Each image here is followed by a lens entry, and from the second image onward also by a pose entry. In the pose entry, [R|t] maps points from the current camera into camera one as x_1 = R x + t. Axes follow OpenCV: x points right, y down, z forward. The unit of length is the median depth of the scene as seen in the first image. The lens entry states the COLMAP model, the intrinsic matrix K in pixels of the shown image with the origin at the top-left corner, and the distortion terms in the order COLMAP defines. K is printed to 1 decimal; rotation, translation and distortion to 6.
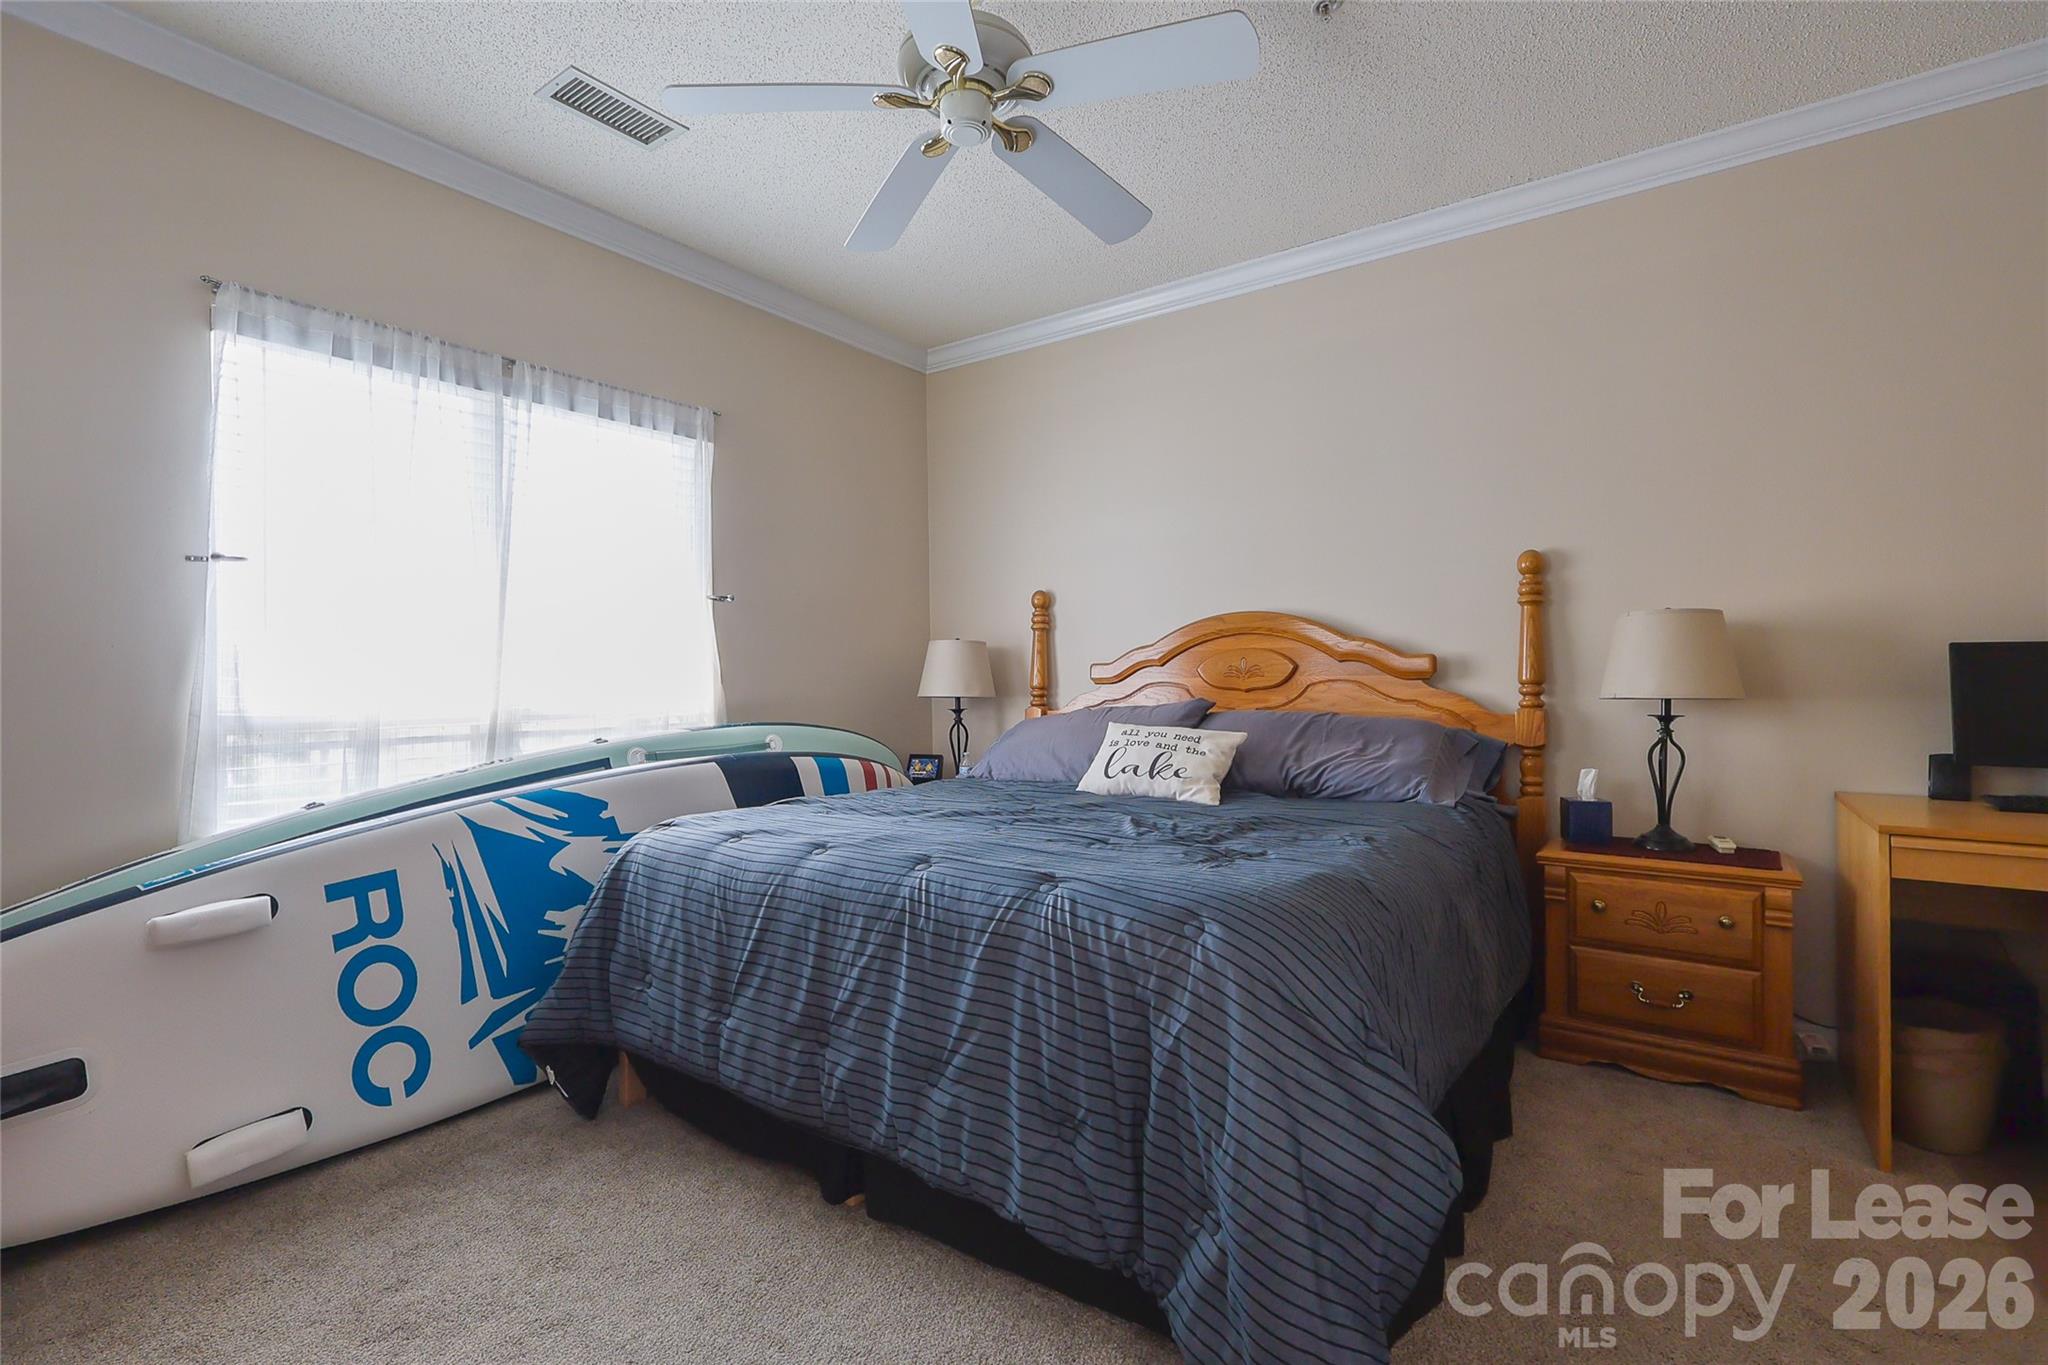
lens RADIAL K [[942.7, 0, 1024.4], [0, 942.7, 684.3], [0, 0, 1]] dist [-0.001525, 0.001416]
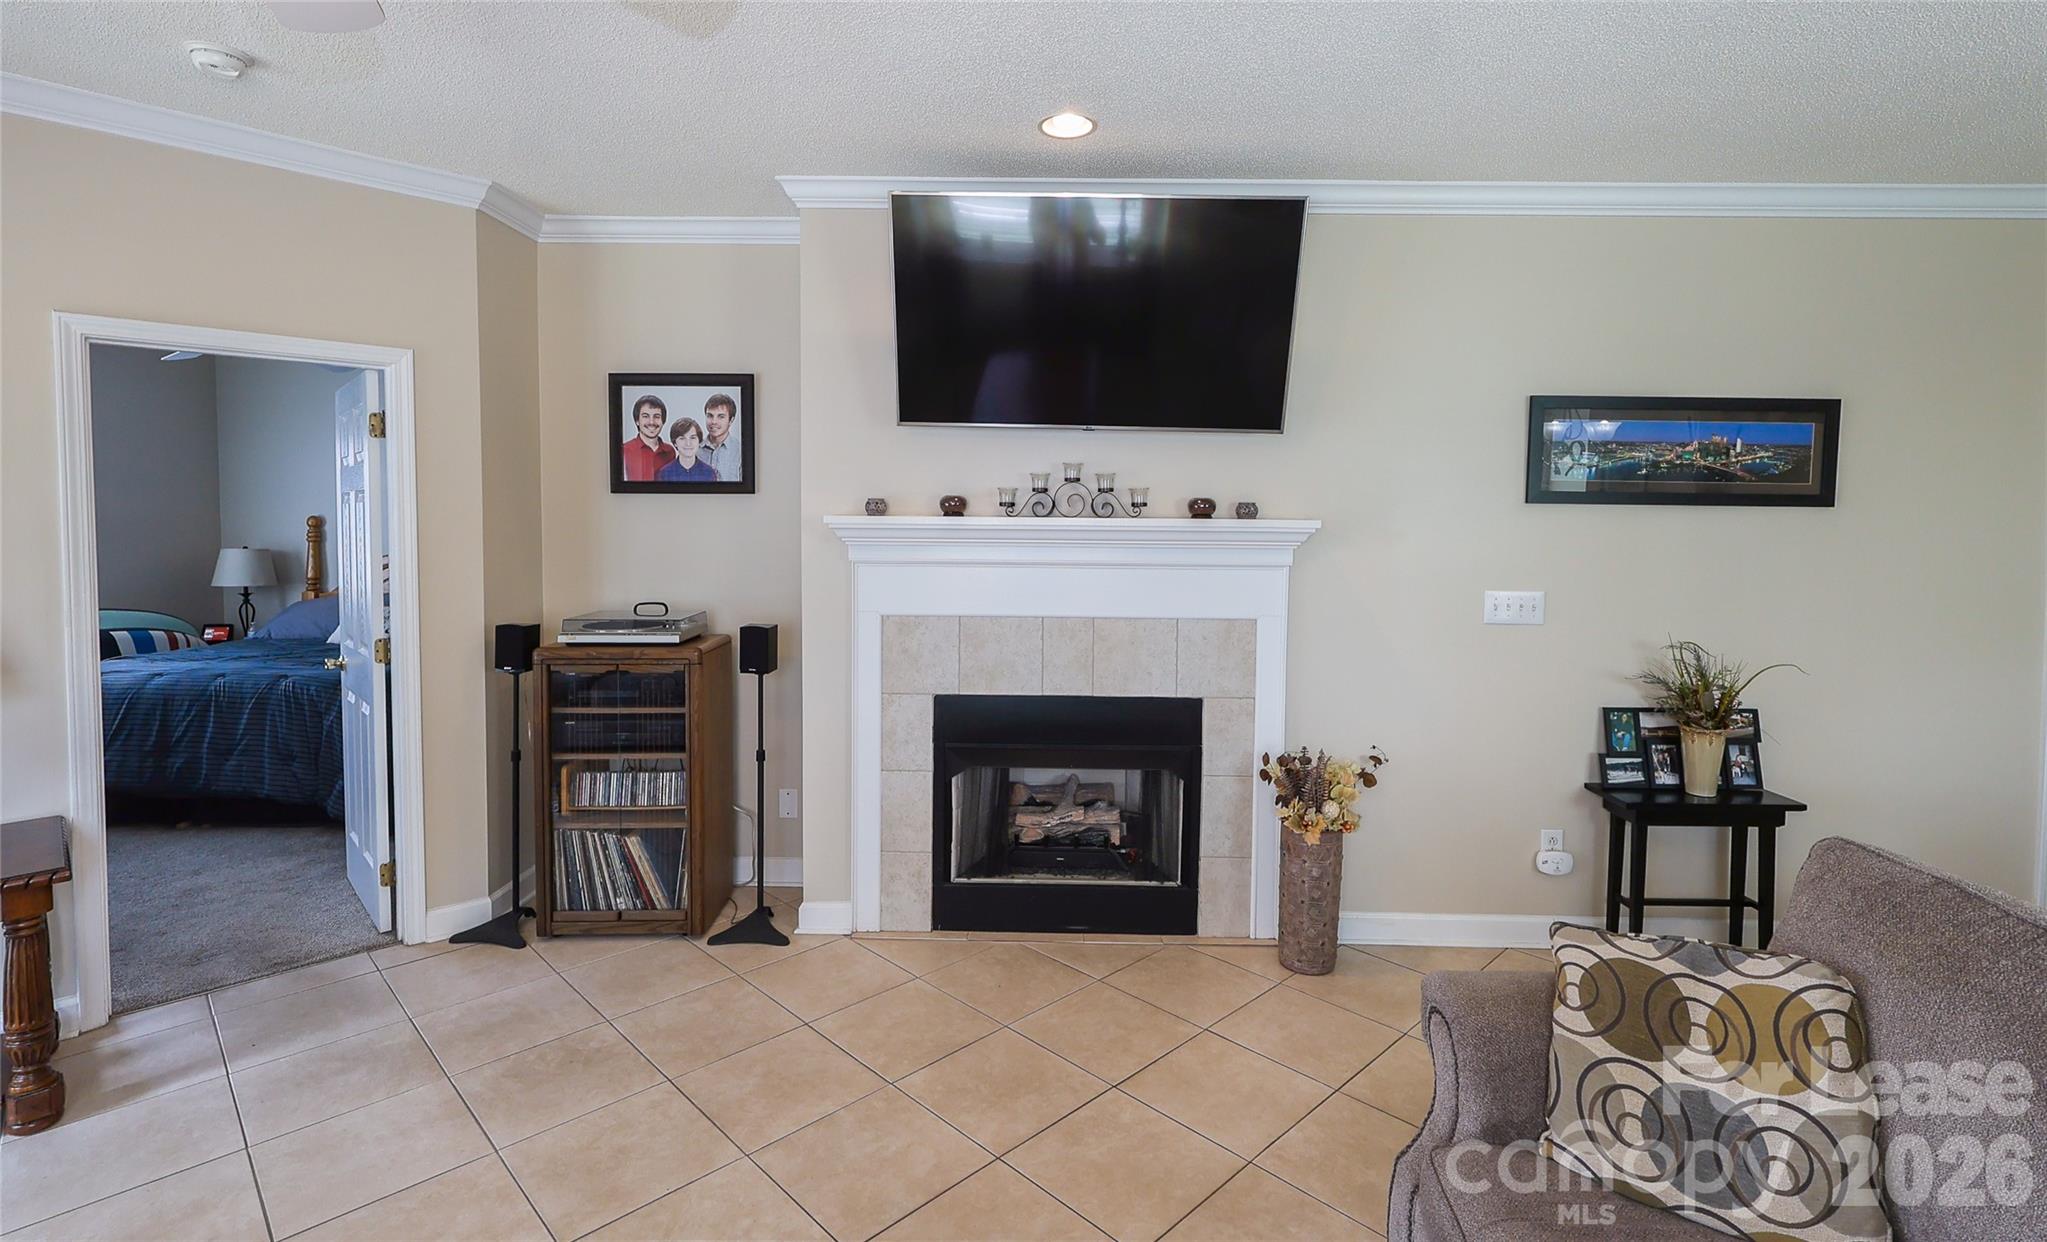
lens RADIAL K [[950.0, 0, 1023.0], [0, 950.0, 564.7], [0, 0, 1]] dist [0.003555, 0.000381]
pose [[0.823318, -0.006903, 0.567539, 0.092757], [-0.017552, 0.999138, 0.037614, -0.103436], [-0.567309, -0.040930, 0.822487, -1.001724]]
